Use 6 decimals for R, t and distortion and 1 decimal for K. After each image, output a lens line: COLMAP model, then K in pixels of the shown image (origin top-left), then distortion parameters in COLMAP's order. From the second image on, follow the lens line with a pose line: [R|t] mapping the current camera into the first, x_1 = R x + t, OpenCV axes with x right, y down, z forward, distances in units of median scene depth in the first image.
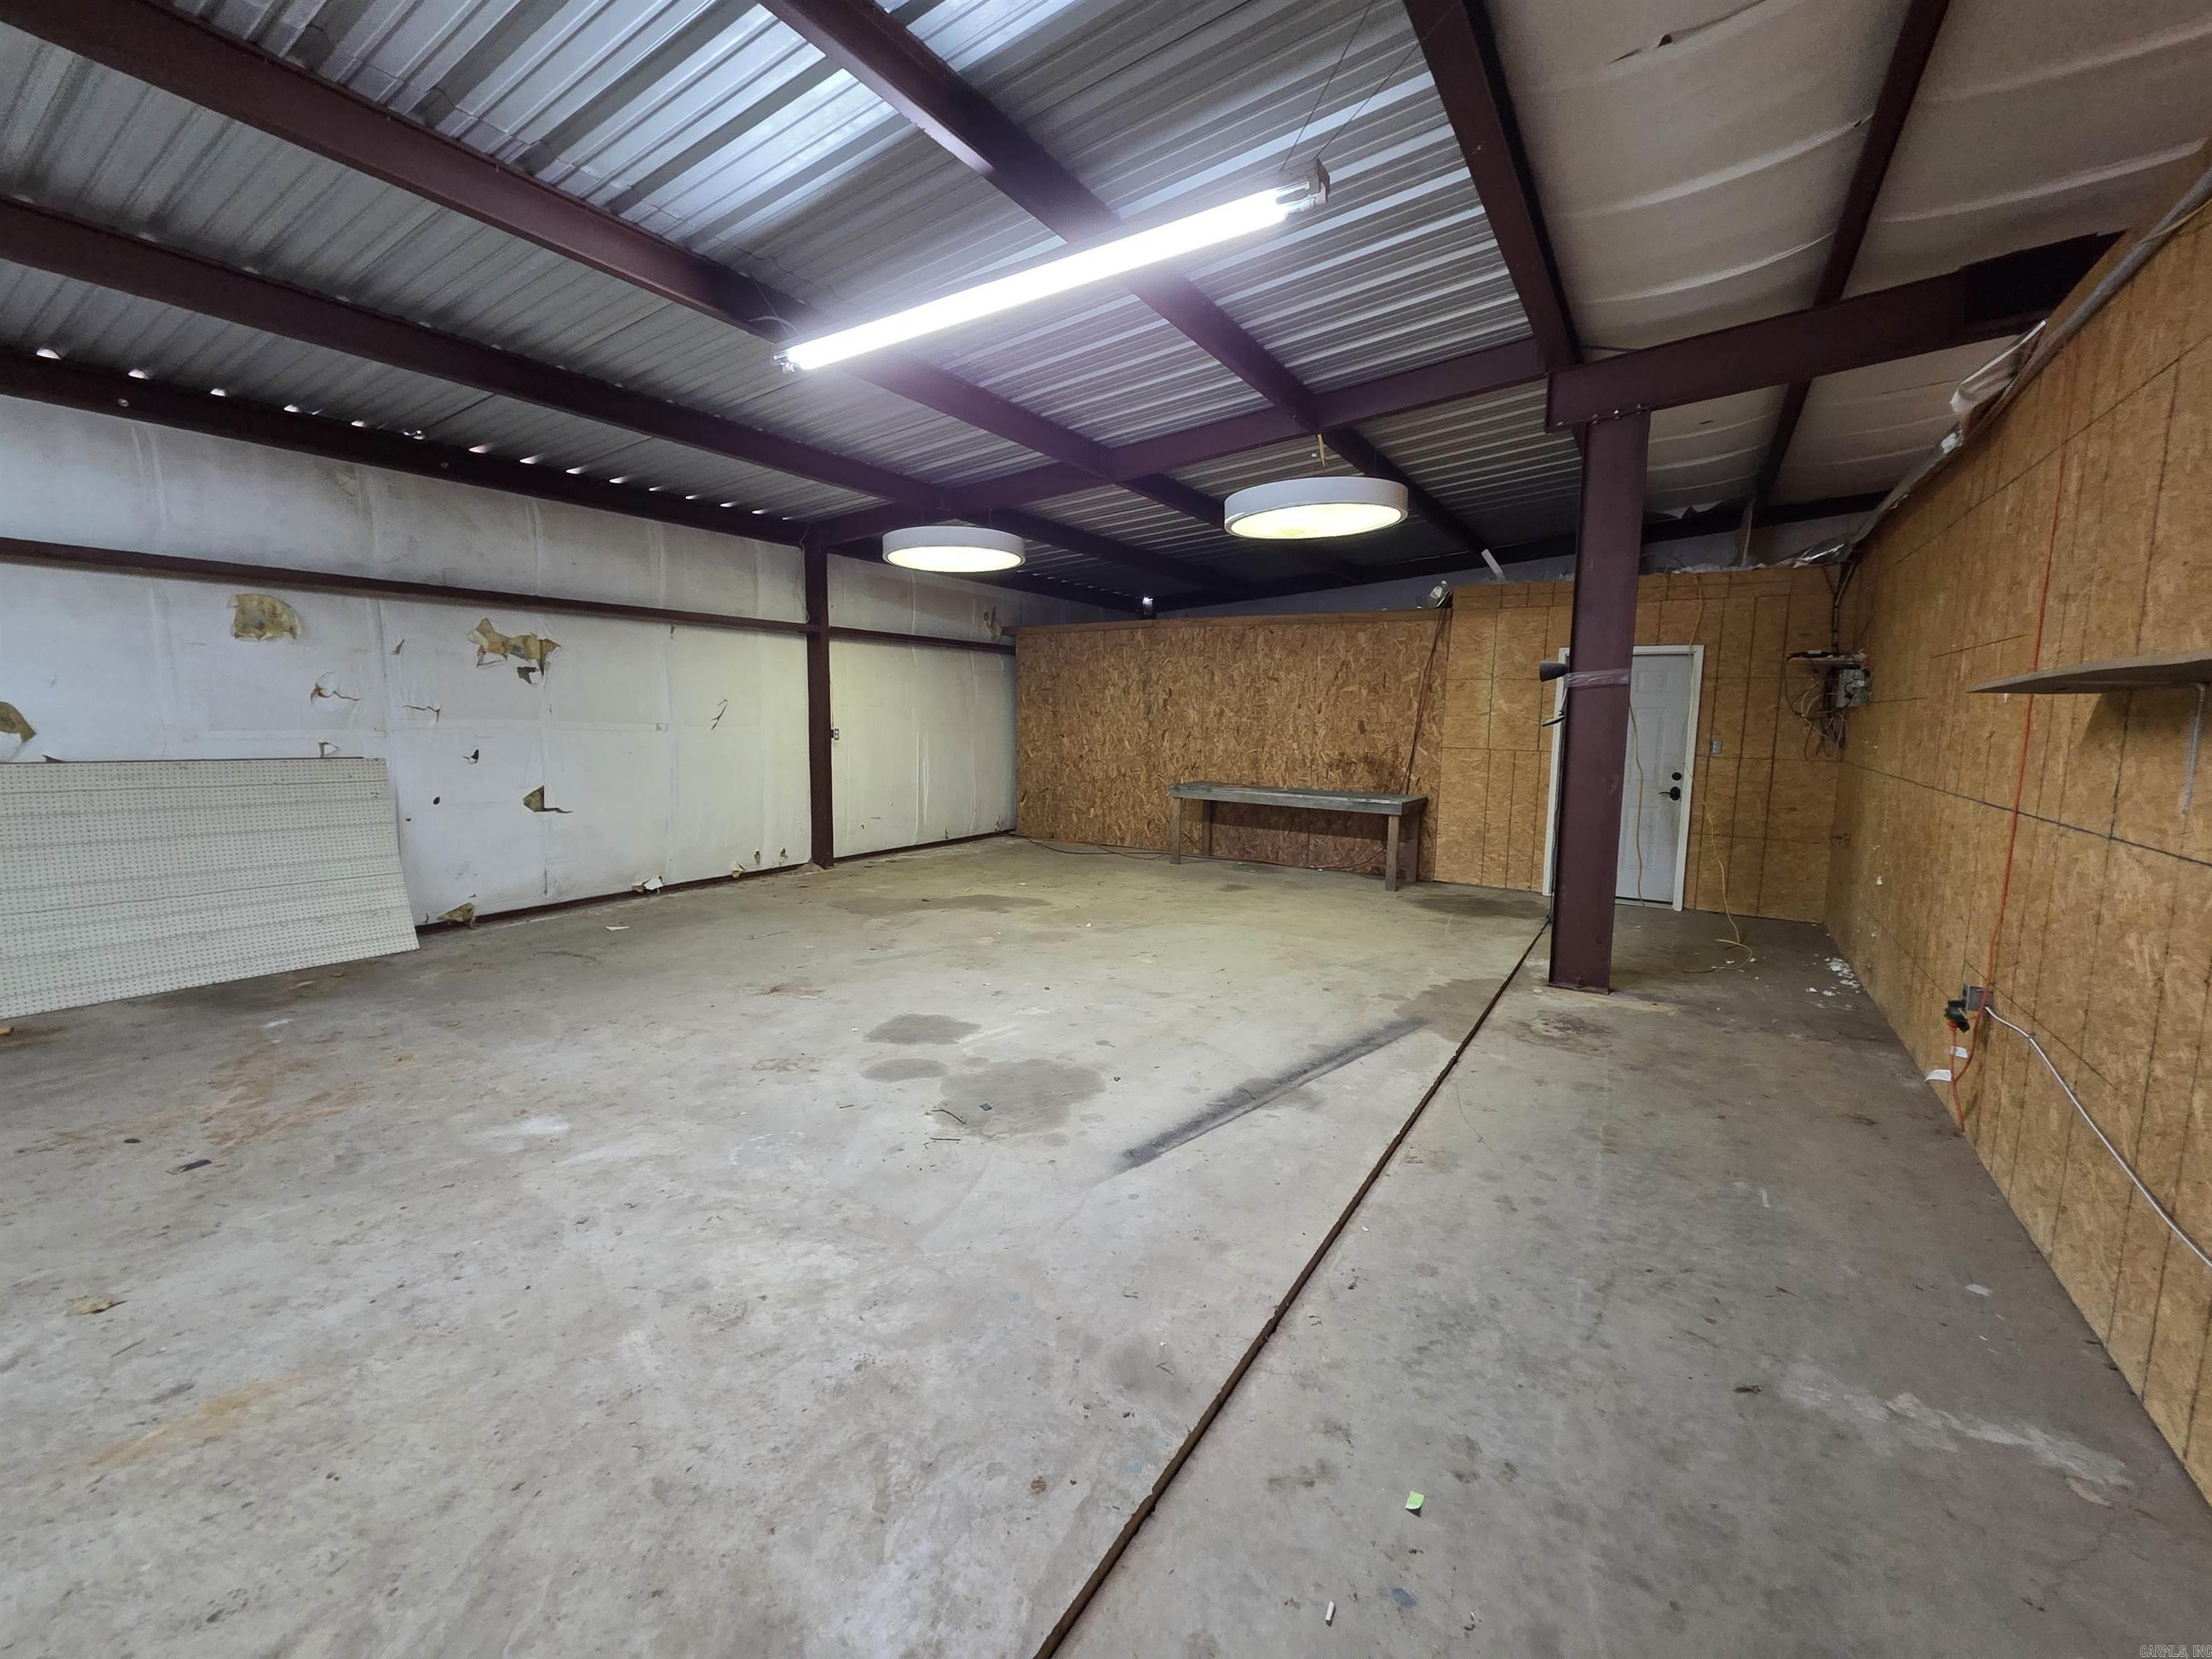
lens RADIAL K [[900.3, 0, 1110.8], [0, 900.3, 829.0], [0, 0, 1]] dist [-0.000901, -0.000725]
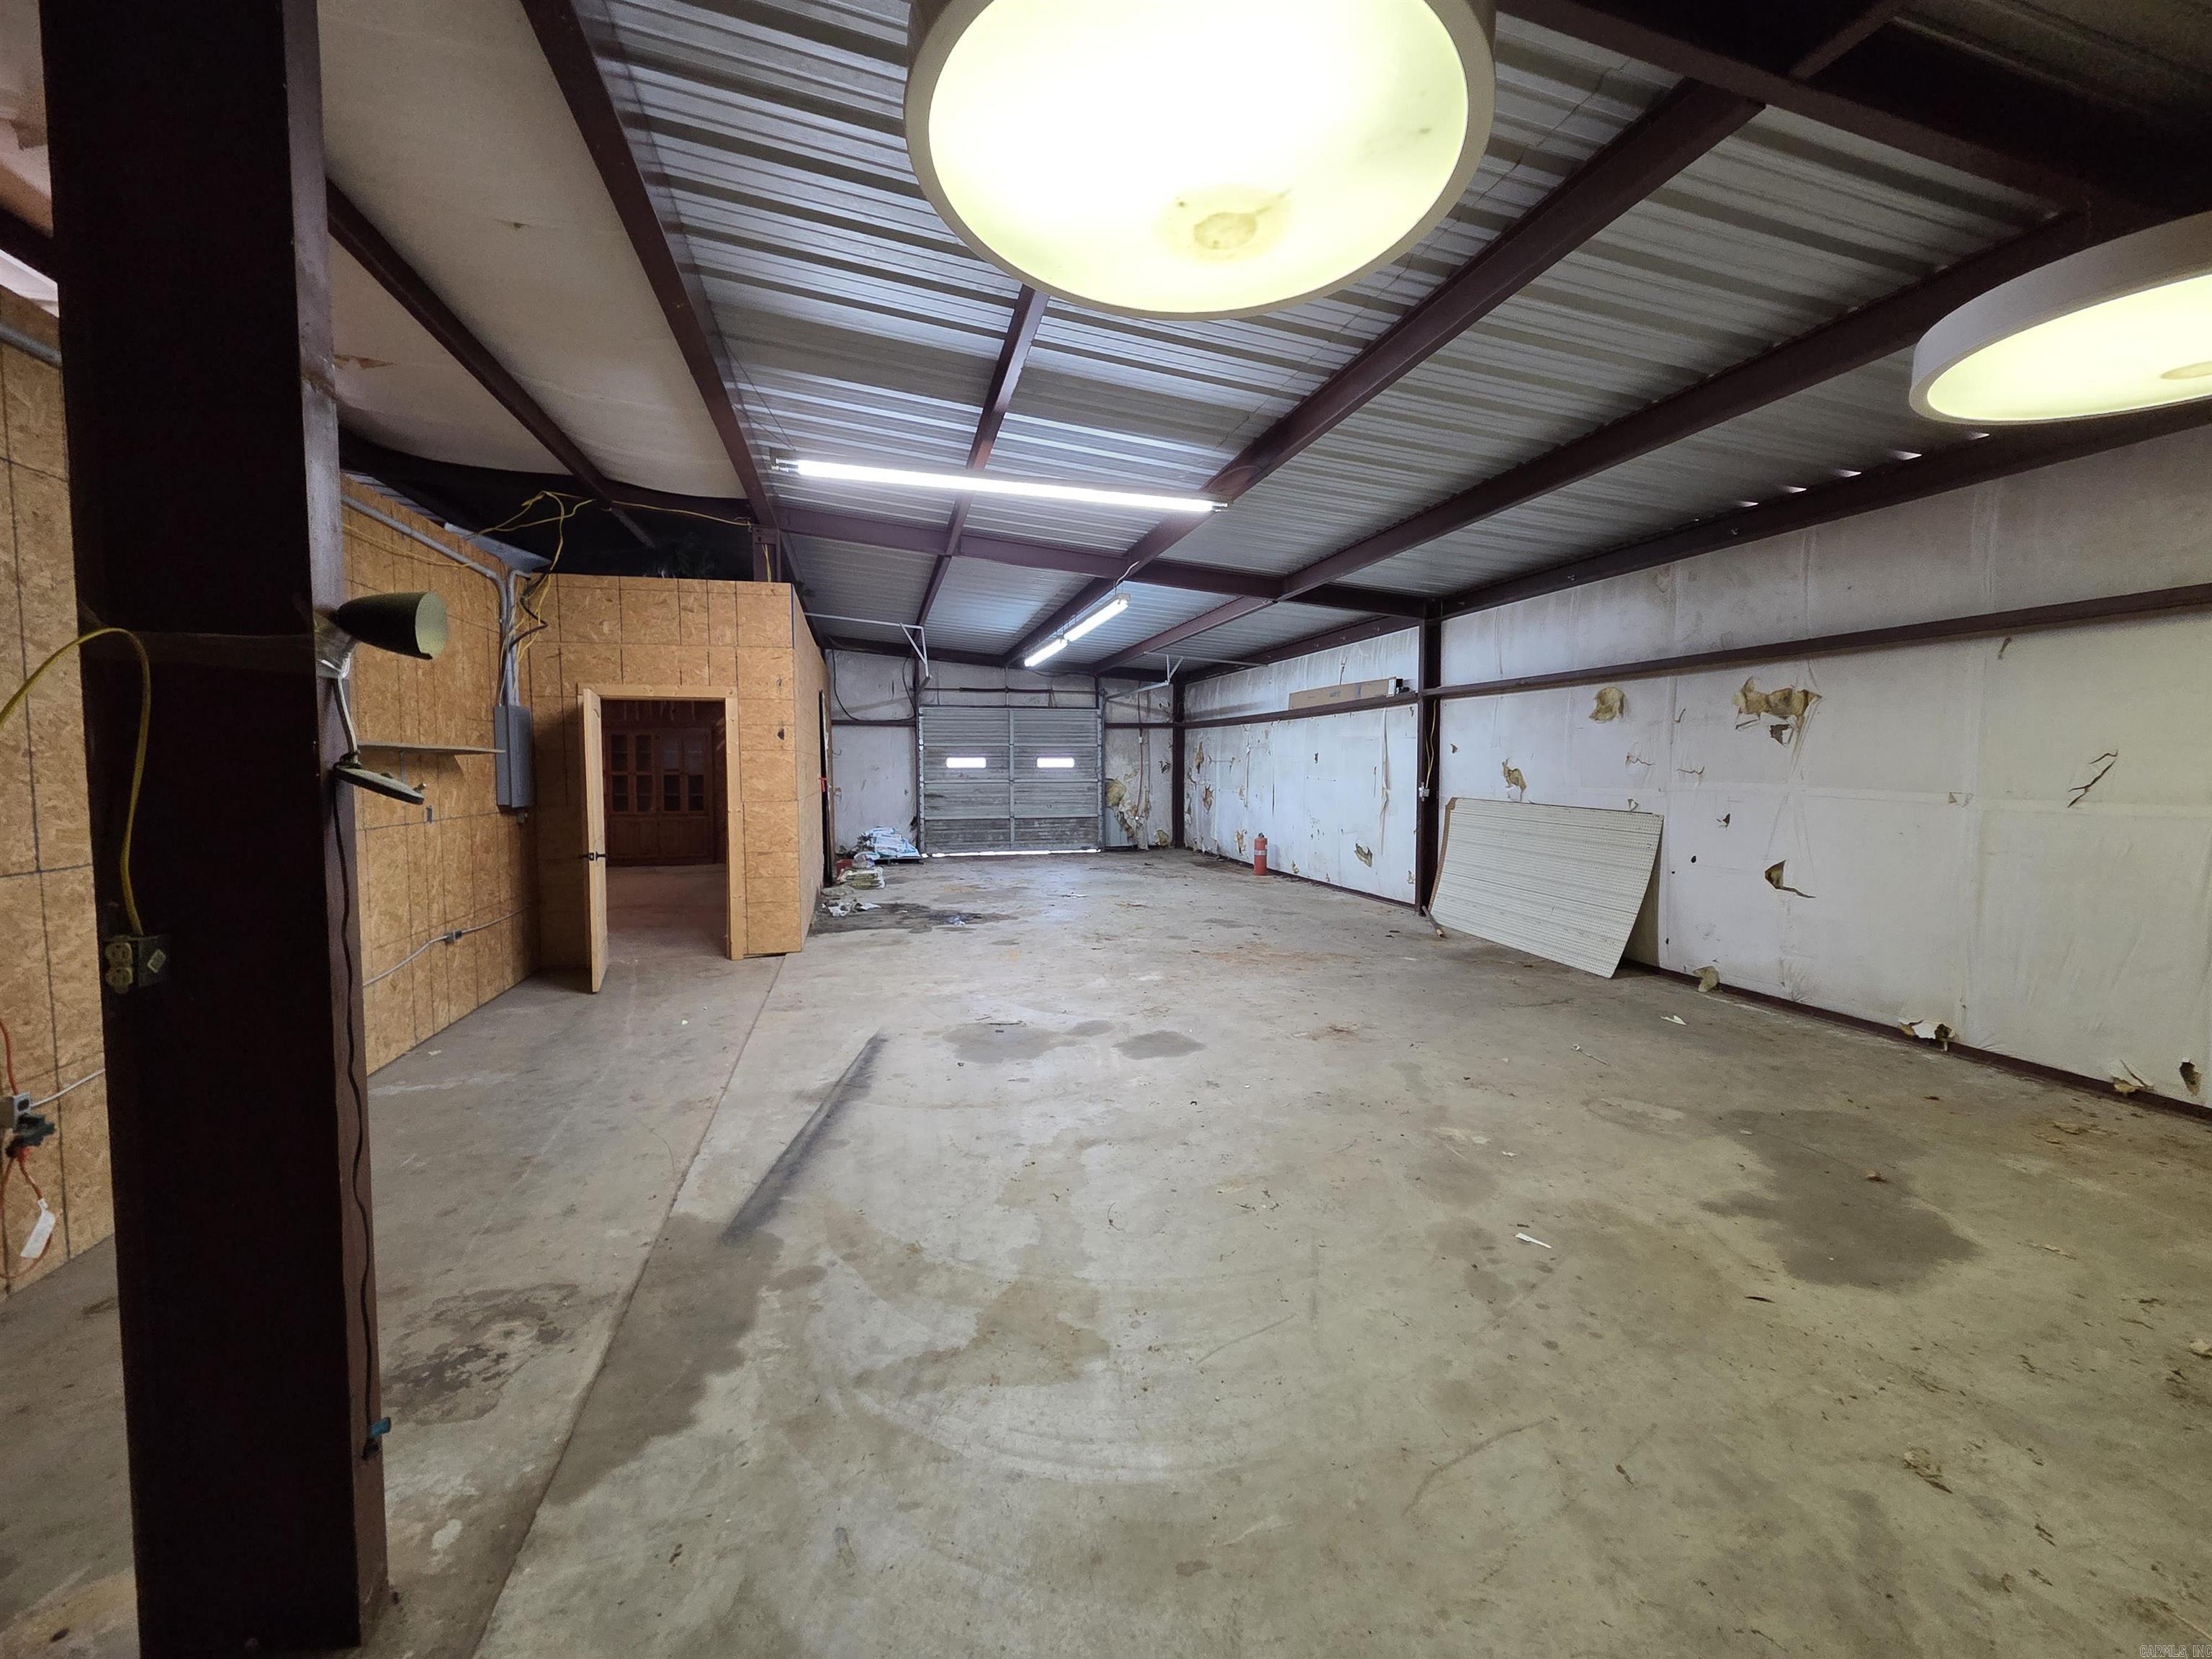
lens RADIAL K [[900.3, 0, 1113.5], [0, 900.3, 821.7], [0, 0, 1]] dist [-0.000901, -0.000725]
pose [[-0.677034, 0.034506, -0.735142, 0.645398], [-0.102133, 0.984829, 0.140286, -0.206941], [0.728830, 0.170061, -0.663239, 1.627429]]
